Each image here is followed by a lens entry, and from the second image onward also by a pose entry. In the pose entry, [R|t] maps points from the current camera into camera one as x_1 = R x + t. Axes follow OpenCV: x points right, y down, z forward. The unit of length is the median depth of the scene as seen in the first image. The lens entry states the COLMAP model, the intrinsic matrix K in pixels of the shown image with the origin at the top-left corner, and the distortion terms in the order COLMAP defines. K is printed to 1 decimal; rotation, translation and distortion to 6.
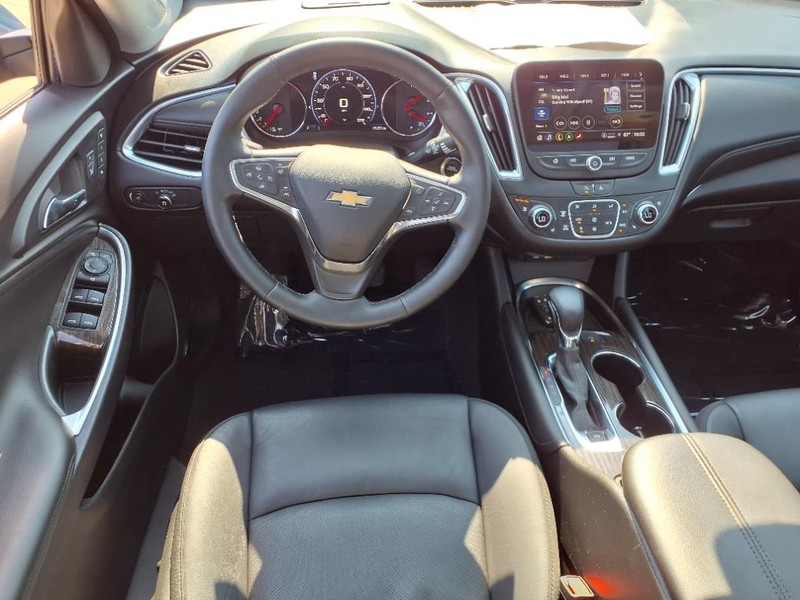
lens RADIAL K [[656.9, 0, 394.8], [0, 656.9, 308.5], [0, 0, 1]] dist [0.102685, -0.211586]
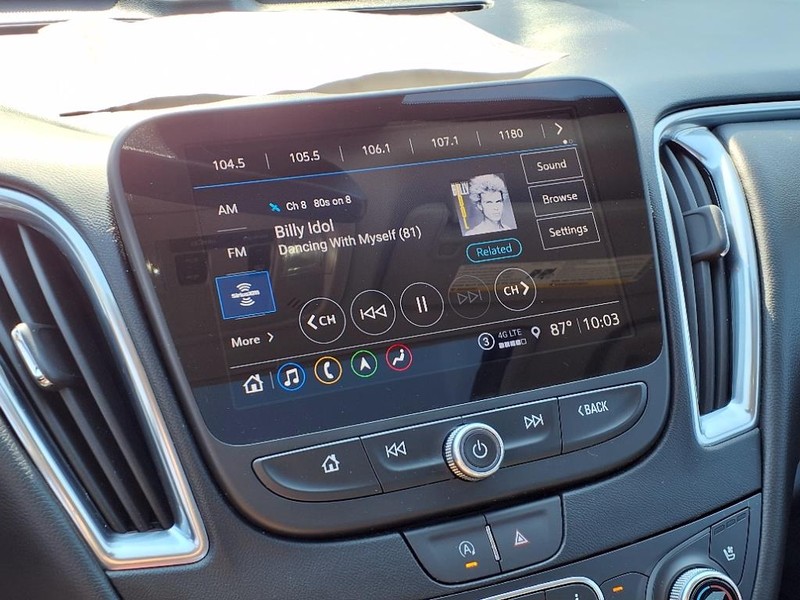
lens RADIAL K [[951.5, 0, 400.6], [0, 951.5, 326.1], [0, 0, 1]] dist [0.218128, -0.631803]
pose [[0.959631, -0.131448, 0.248655, 0.184107], [0.191383, 0.953016, -0.234804, -0.181324], [-0.206108, 0.272914, 0.939701, 0.635905]]
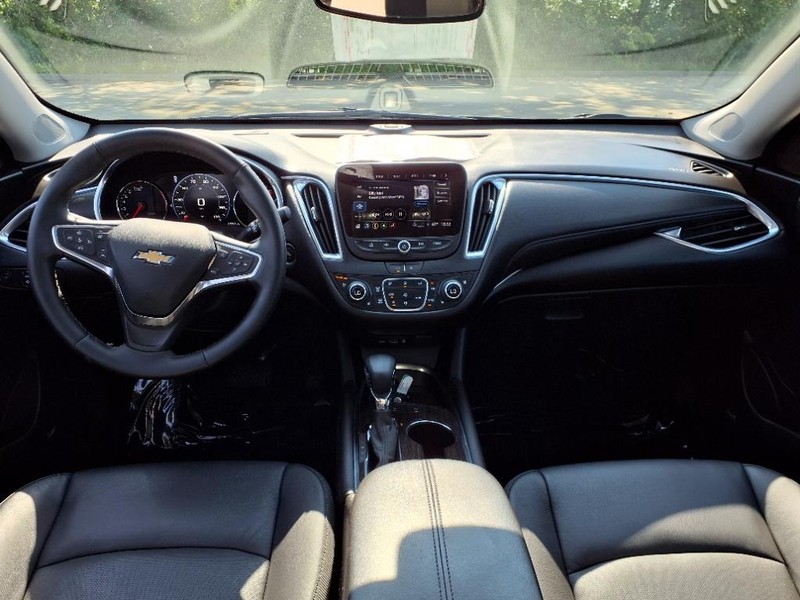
lens RADIAL K [[667.0, 0, 400.0], [0, 667.0, 300.0], [0, 0, 1]] dist [0.165592, -0.339753]
pose [[0.999582, 0.005556, -0.028383, 0.324291], [-0.013129, 0.961596, -0.274155, 0.182619], [0.025770, 0.274413, 0.961267, -0.076603]]
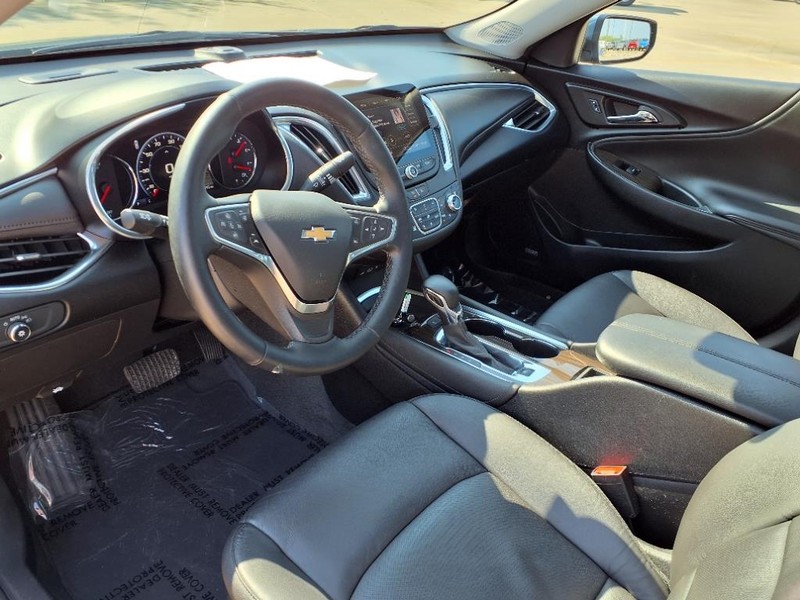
lens RADIAL K [[656.9, 0, 394.8], [0, 656.9, 308.5], [0, 0, 1]] dist [0.102685, -0.211586]
pose [[0.694523, -0.322353, 0.643215, -0.548276], [0.397397, 0.917139, 0.030536, -0.043164], [-0.599761, 0.234404, 0.765076, 0.177526]]
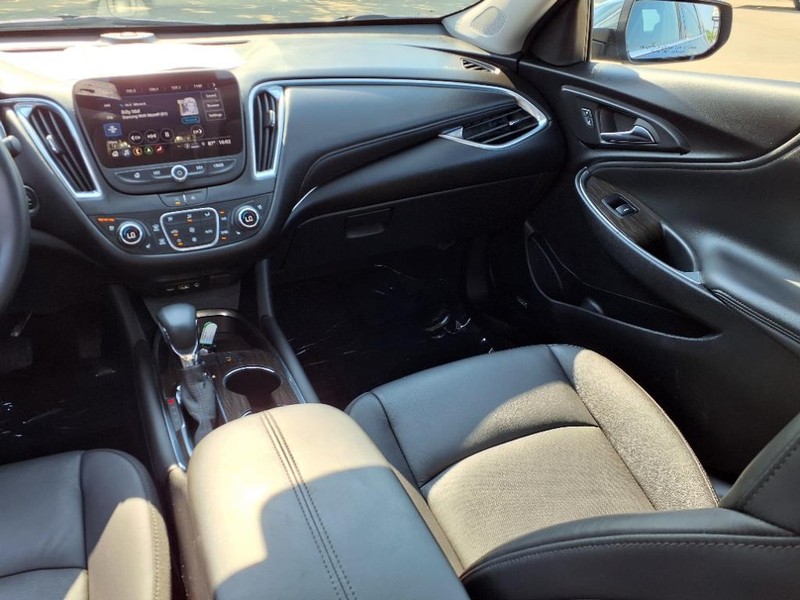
lens RADIAL K [[657.1, 0, 407.0], [0, 657.1, 309.7], [0, 0, 1]] dist [0.022573, -0.019096]
pose [[0.937087, -0.168125, 0.305945, 0.281974], [0.213956, 0.969095, -0.122789, 0.157787], [-0.275846, 0.180523, 0.944098, 0.047458]]
